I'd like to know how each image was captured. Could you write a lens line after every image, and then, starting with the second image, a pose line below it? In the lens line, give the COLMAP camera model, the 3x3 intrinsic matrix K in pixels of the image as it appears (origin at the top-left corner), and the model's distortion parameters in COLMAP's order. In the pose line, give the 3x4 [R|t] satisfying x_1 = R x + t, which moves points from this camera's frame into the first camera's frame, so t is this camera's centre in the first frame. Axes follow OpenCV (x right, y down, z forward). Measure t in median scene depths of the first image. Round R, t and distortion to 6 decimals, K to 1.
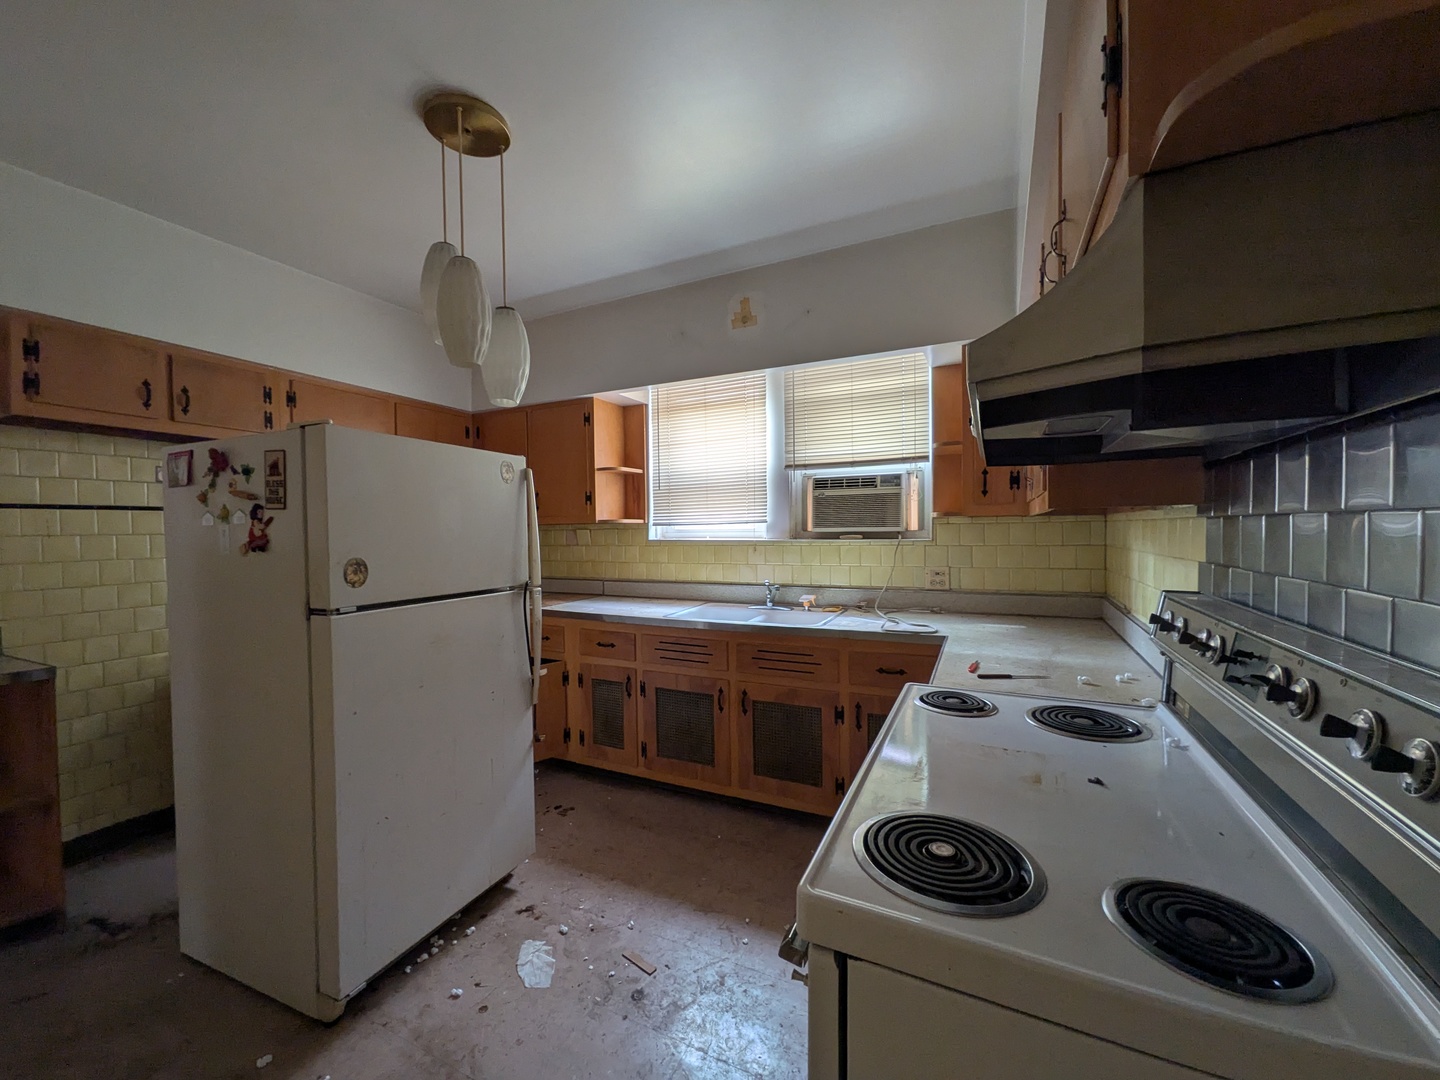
lens RADIAL K [[571.2, 0, 720.1], [0, 571.2, 544.6], [0, 0, 1]] dist [0.003711, 0.000185]
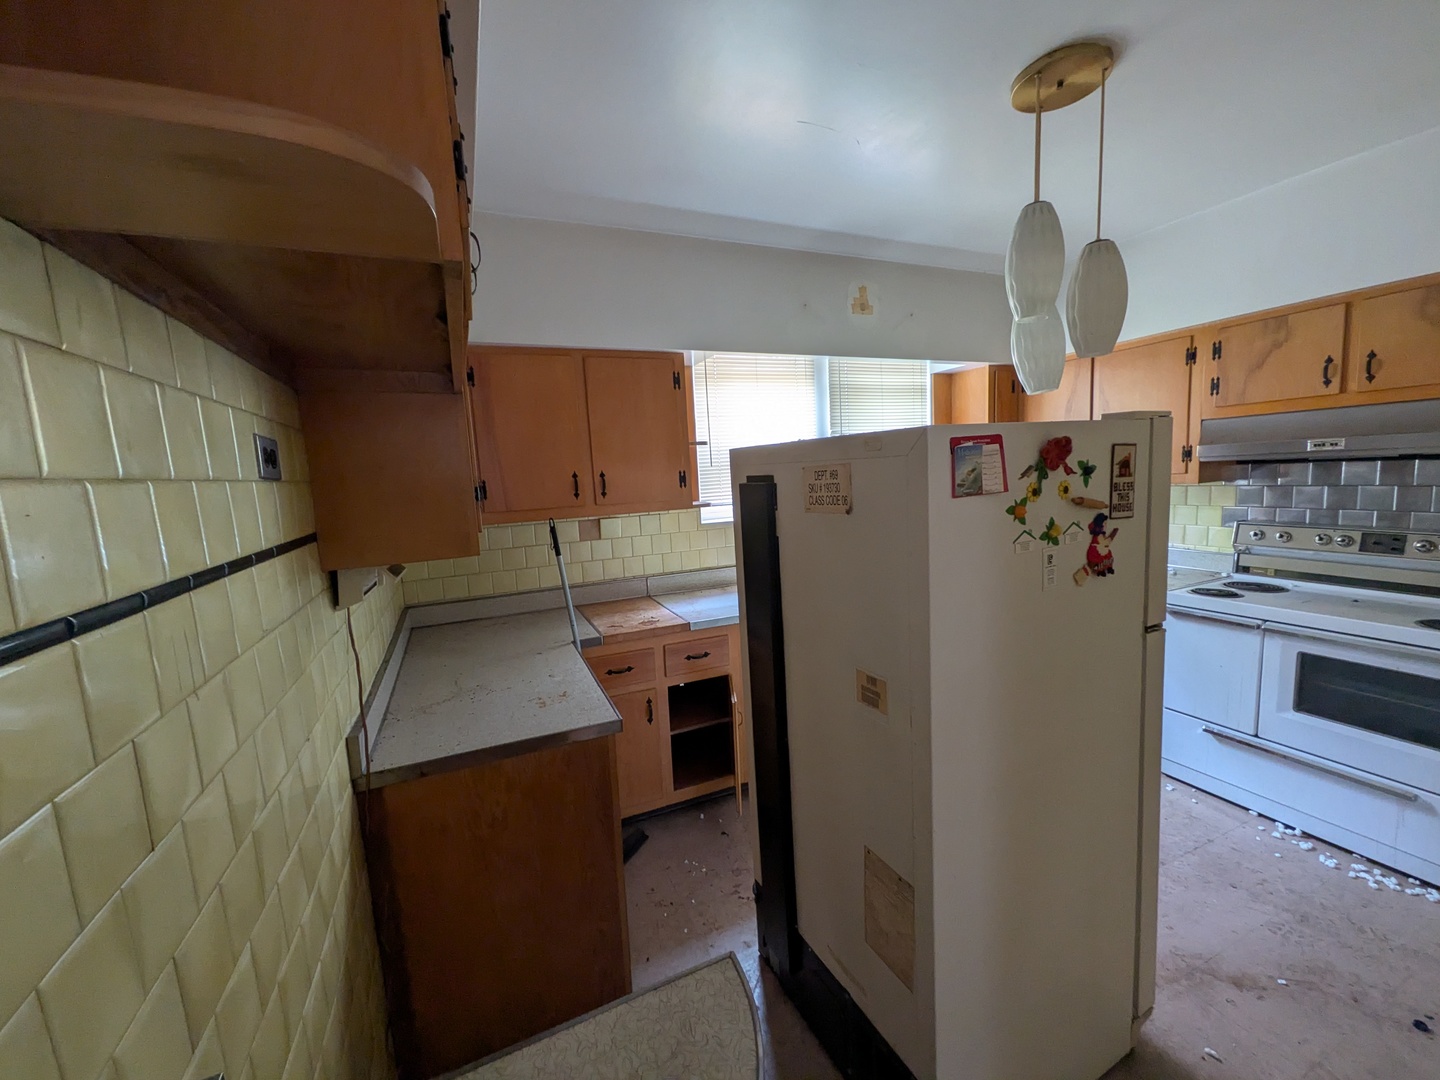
lens RADIAL K [[571.2, 0, 722.7], [0, 571.2, 540.6], [0, 0, 1]] dist [0.003711, 0.000185]
pose [[0.638576, -0.113290, 0.761174, -1.663863], [0.062859, 0.993478, 0.095131, -0.135159], [-0.766987, -0.012902, 0.641533, 0.869637]]
